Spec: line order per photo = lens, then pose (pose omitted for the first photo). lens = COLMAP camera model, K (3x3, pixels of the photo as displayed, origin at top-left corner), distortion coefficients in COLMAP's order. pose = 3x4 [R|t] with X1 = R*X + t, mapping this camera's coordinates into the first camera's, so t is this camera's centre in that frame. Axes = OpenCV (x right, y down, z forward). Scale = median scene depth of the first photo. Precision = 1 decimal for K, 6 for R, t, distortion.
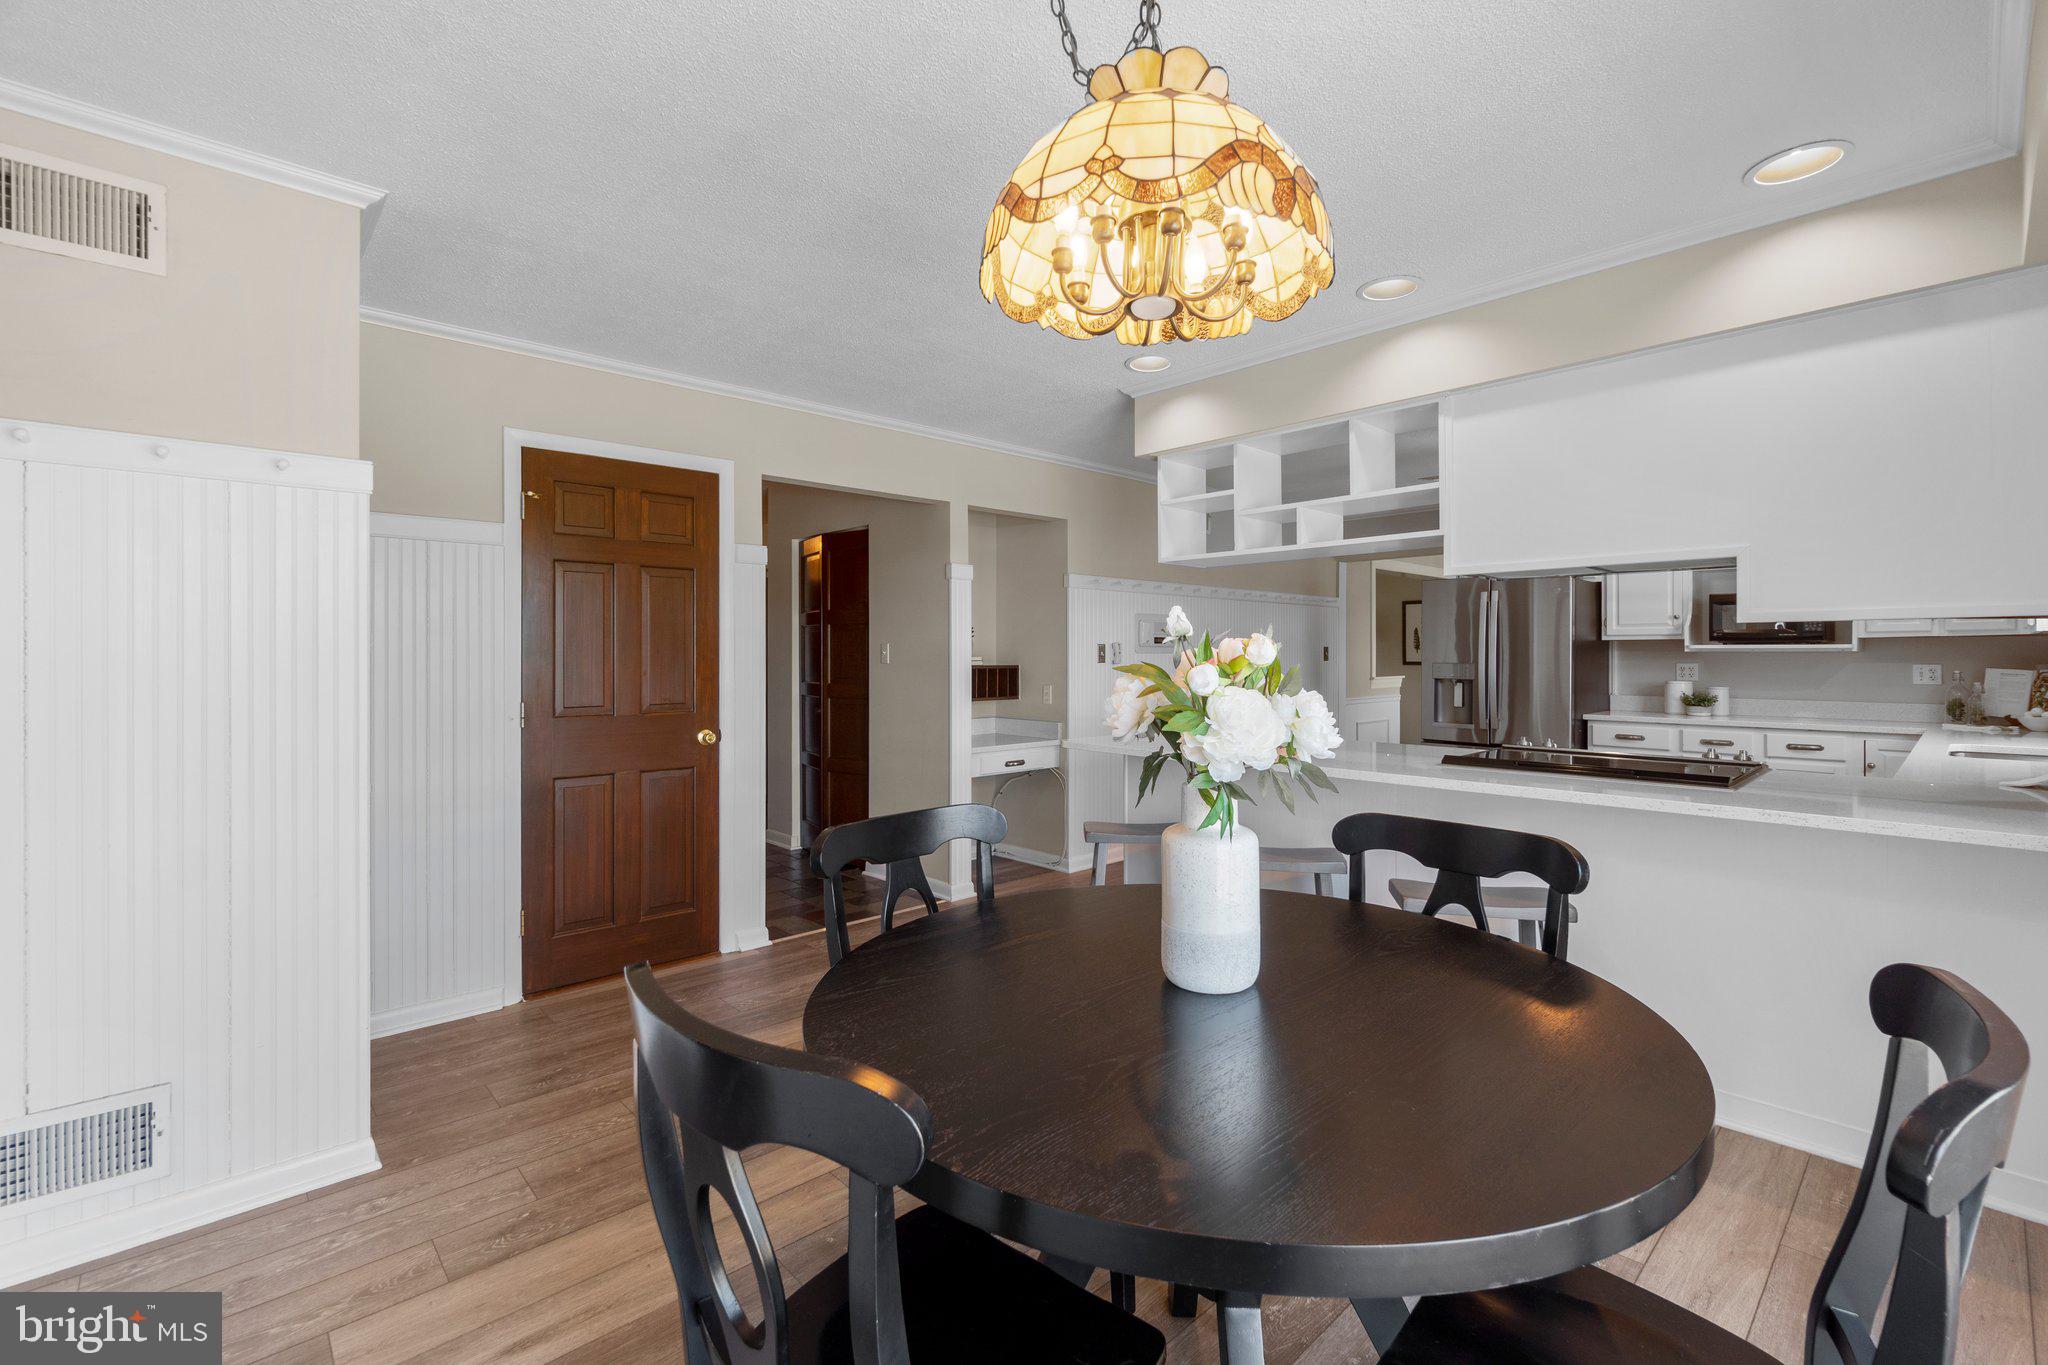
lens RADIAL K [[875.9, 0, 1018.6], [0, 875.9, 665.8], [0, 0, 1]] dist [0.000215, 0.000086]
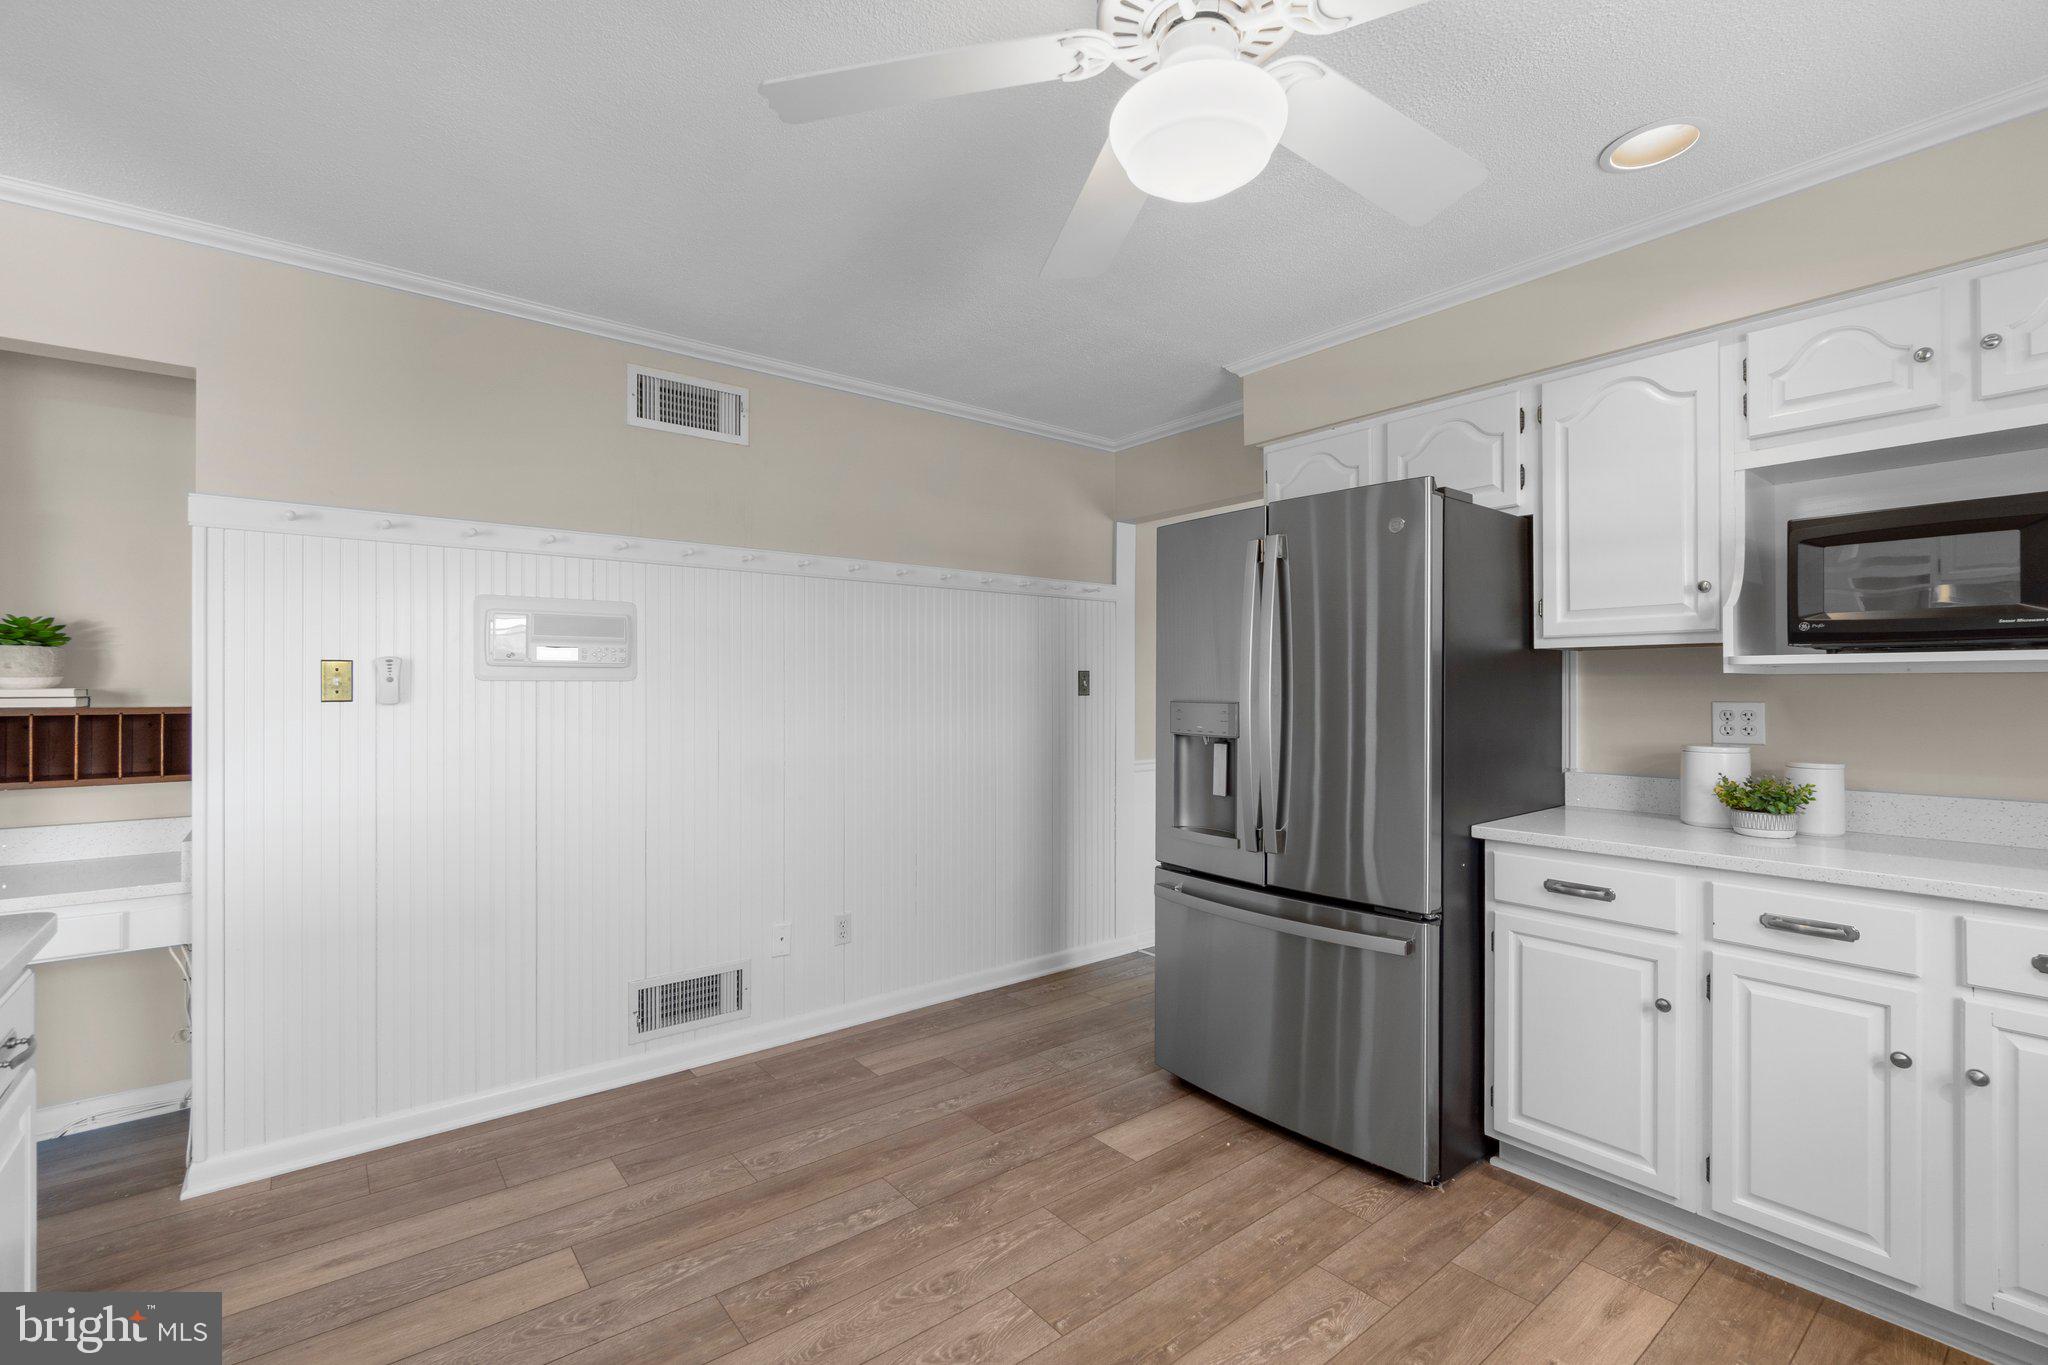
lens RADIAL K [[884.1, 0, 1020.0], [0, 884.1, 692.6], [0, 0, 1]] dist [-0.002800, -0.000017]
pose [[0.997391, -0.001422, -0.072170, 0.466954], [0.000911, 0.999974, -0.007103, -0.004764], [0.072178, 0.007019, 0.997367, 0.574006]]
